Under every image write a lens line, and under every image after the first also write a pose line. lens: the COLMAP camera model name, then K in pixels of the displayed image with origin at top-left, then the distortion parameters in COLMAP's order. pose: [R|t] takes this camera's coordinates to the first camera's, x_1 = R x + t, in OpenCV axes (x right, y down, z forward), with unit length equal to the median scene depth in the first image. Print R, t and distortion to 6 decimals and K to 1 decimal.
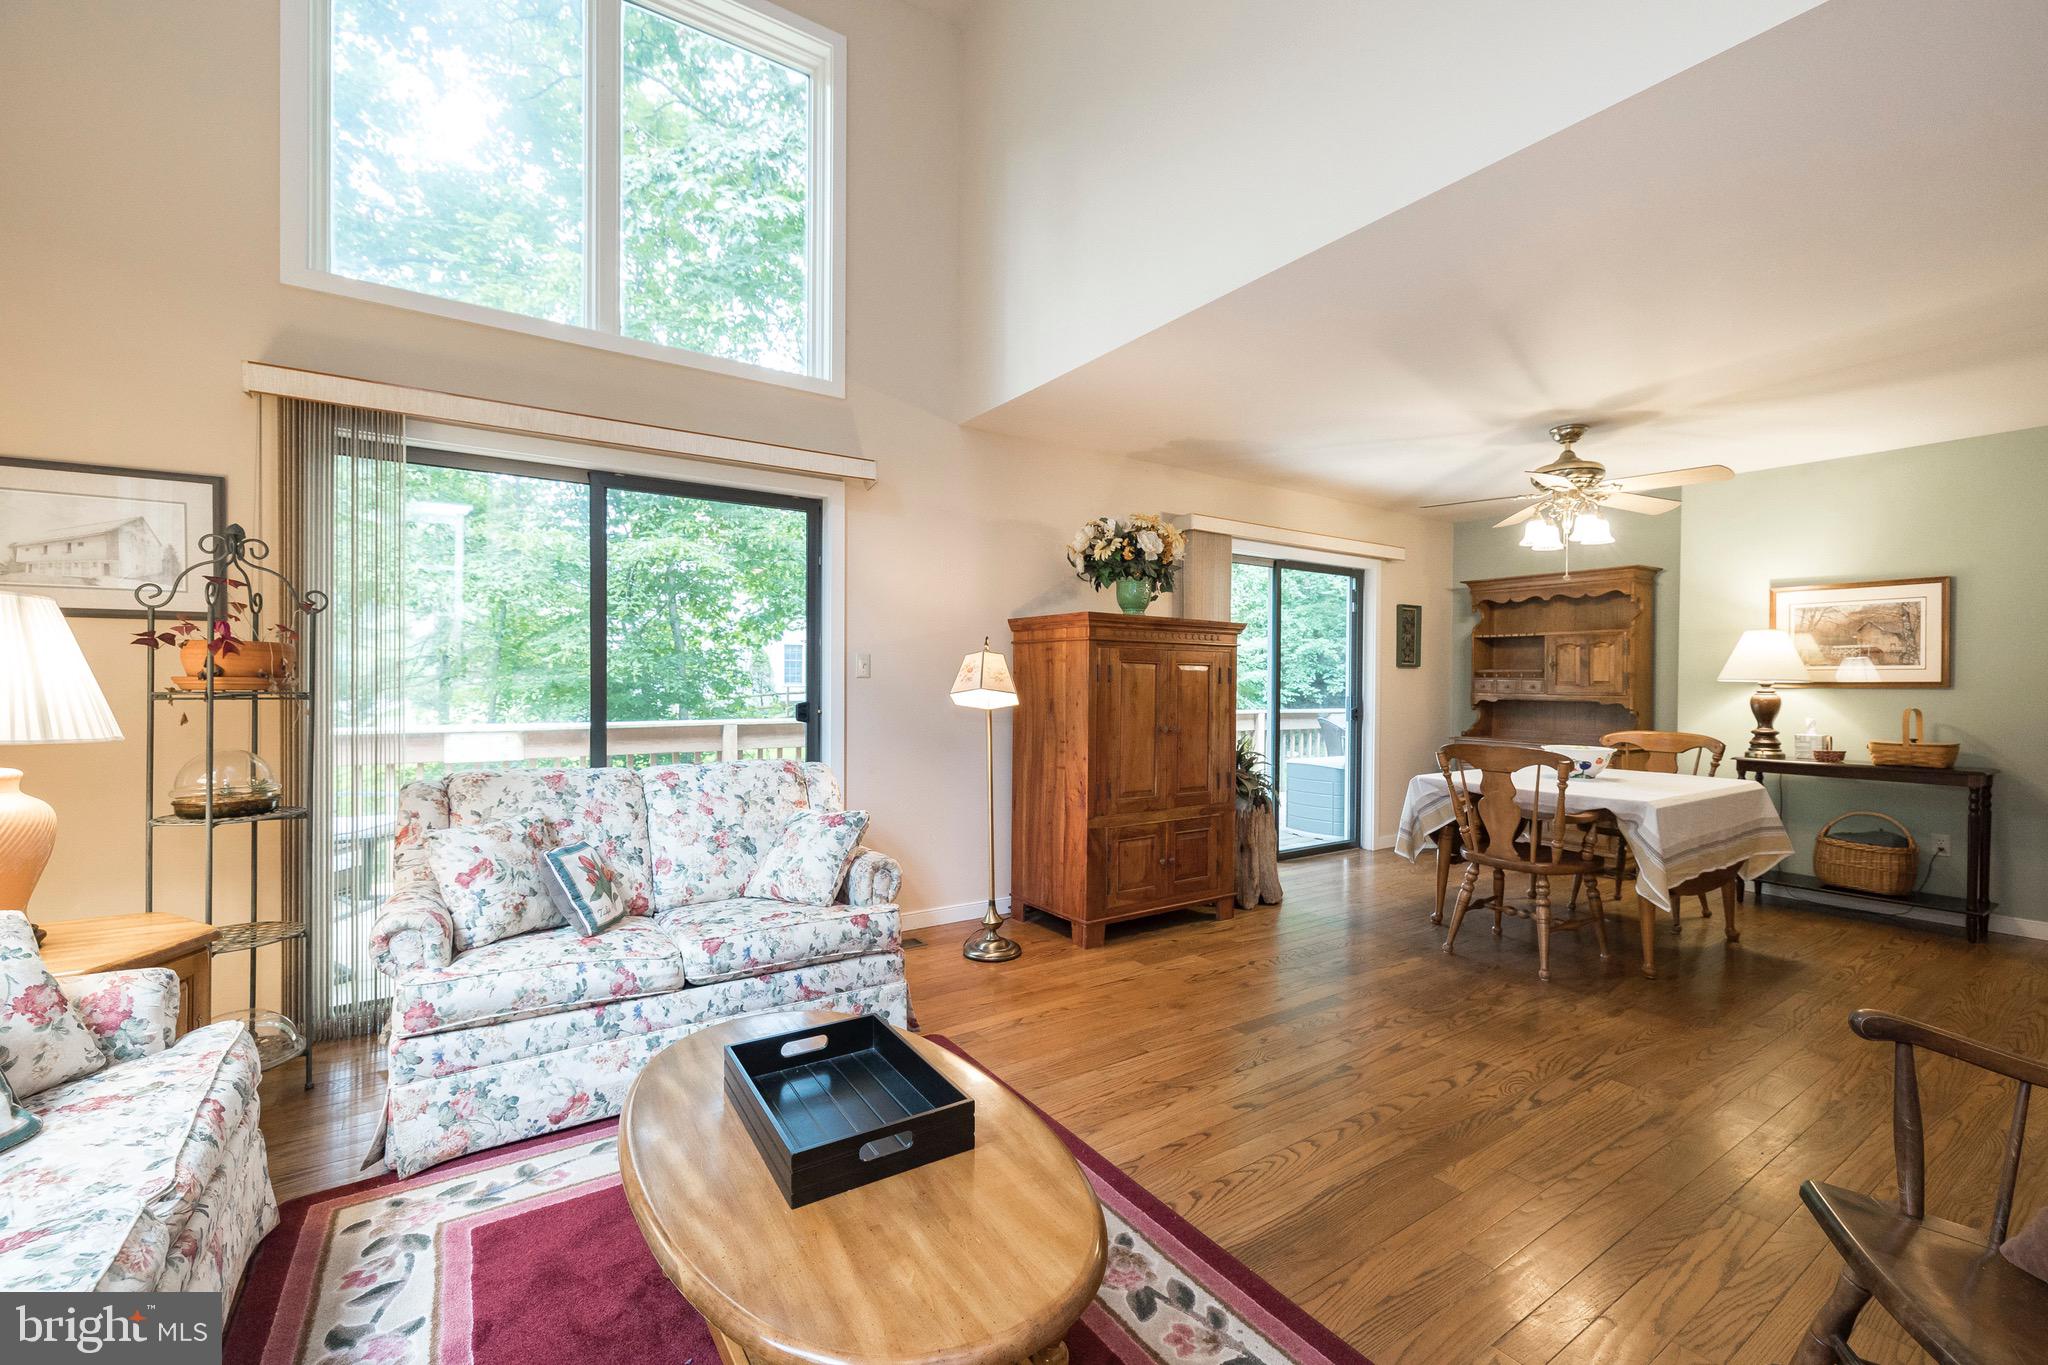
lens RADIAL K [[834.3, 0, 1025.0], [0, 834.3, 683.5], [0, 0, 1]] dist [0.001443, 0.000045]
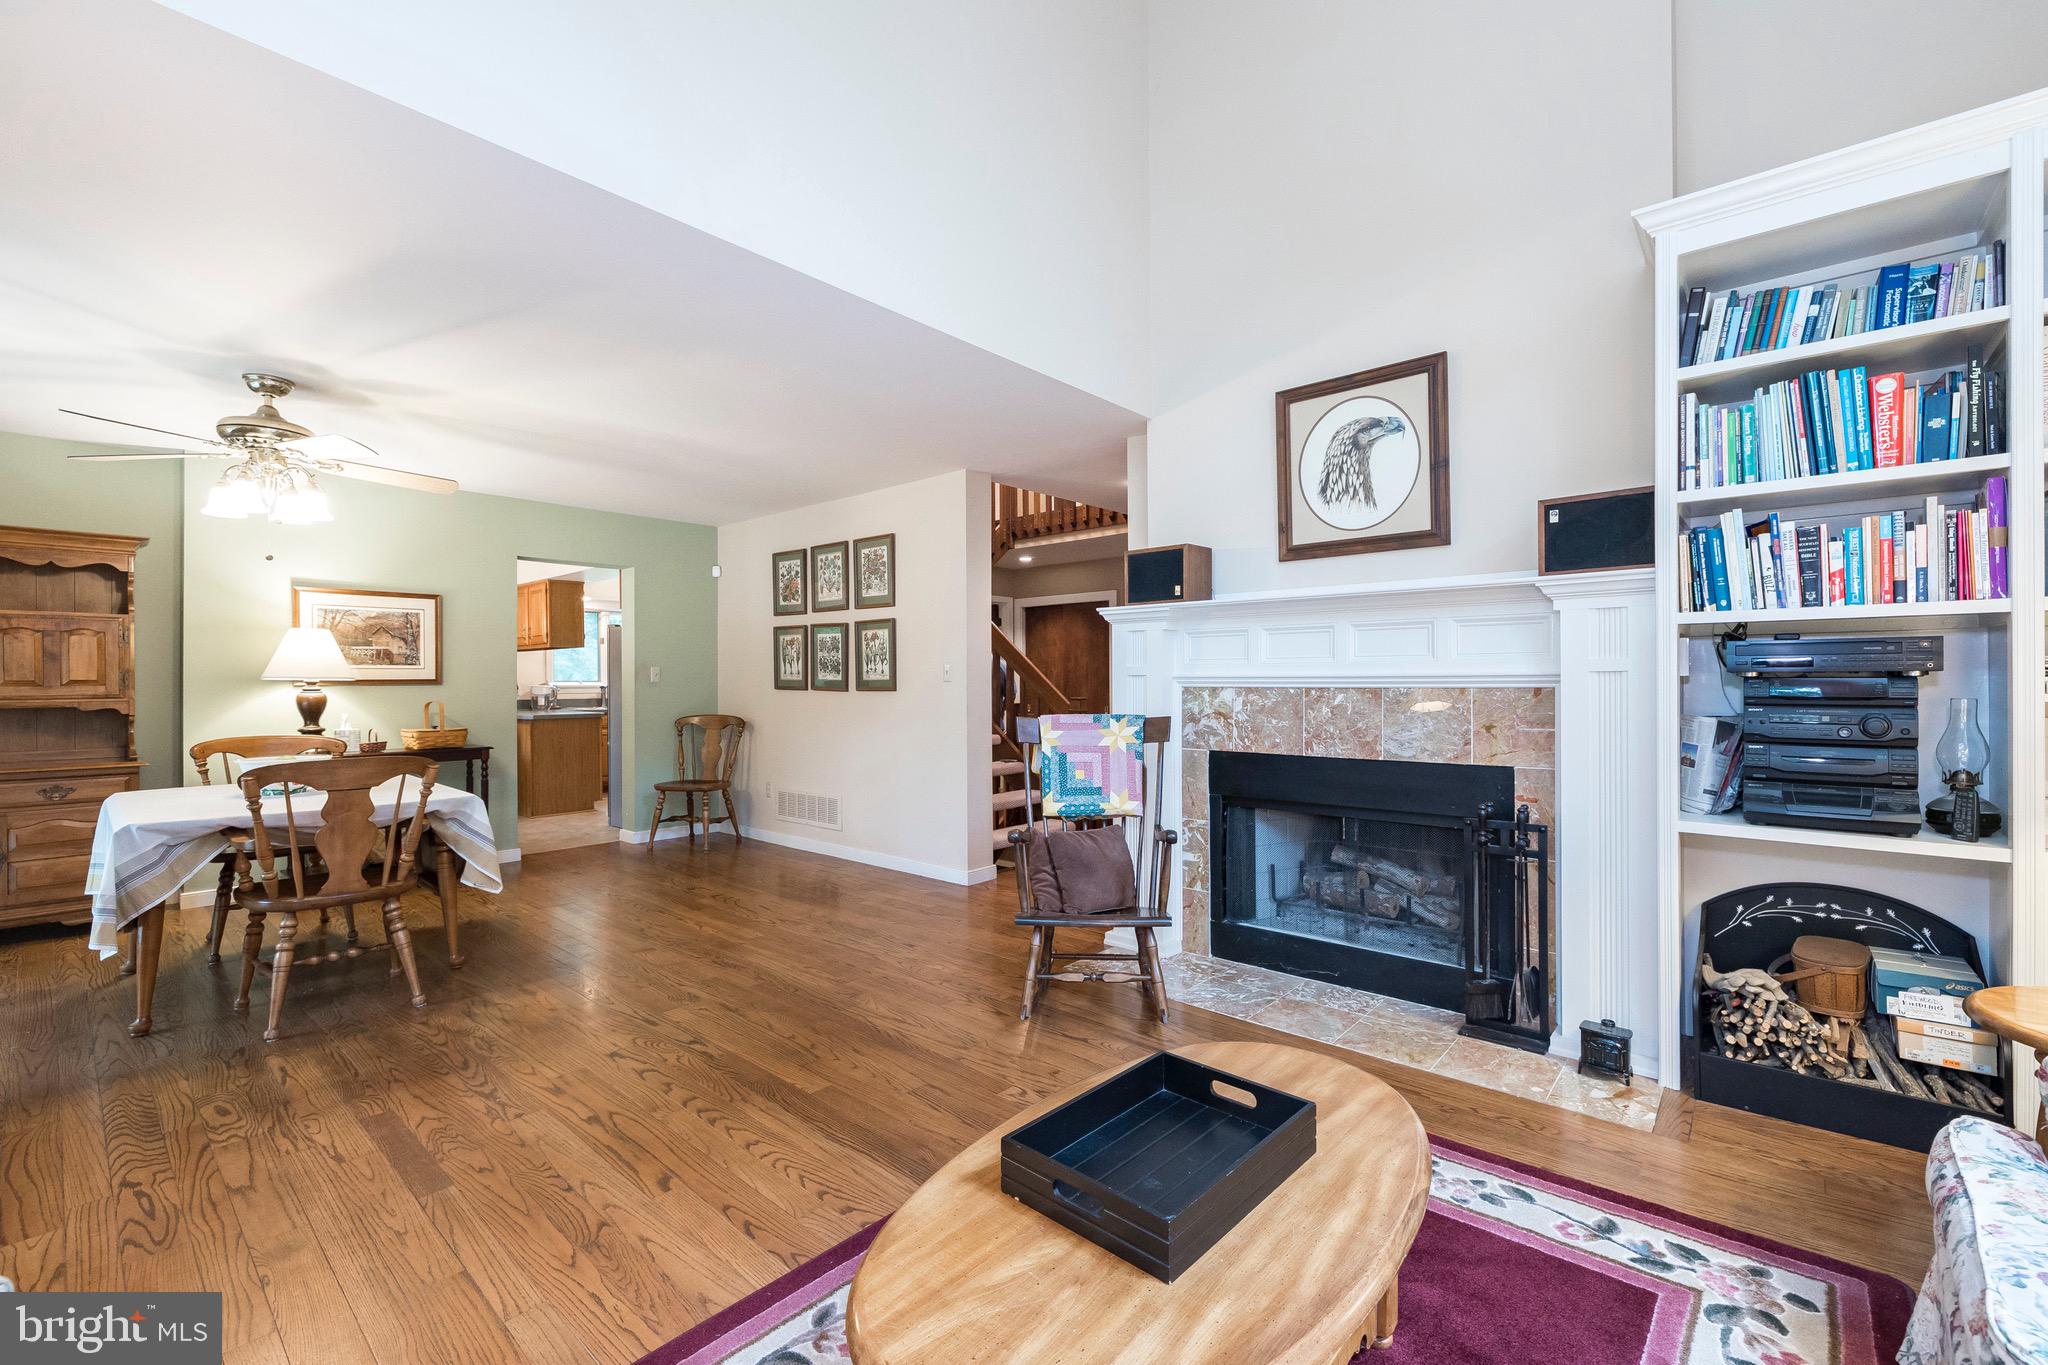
lens RADIAL K [[871.3, 0, 1022.8], [0, 871.3, 677.8], [0, 0, 1]] dist [-0.001180, -0.000126]
pose [[-0.245843, -0.002252, 0.969307, -0.381202], [0.002604, 0.999992, 0.002984, -0.006312], [-0.969306, 0.003257, -0.245835, 0.477987]]
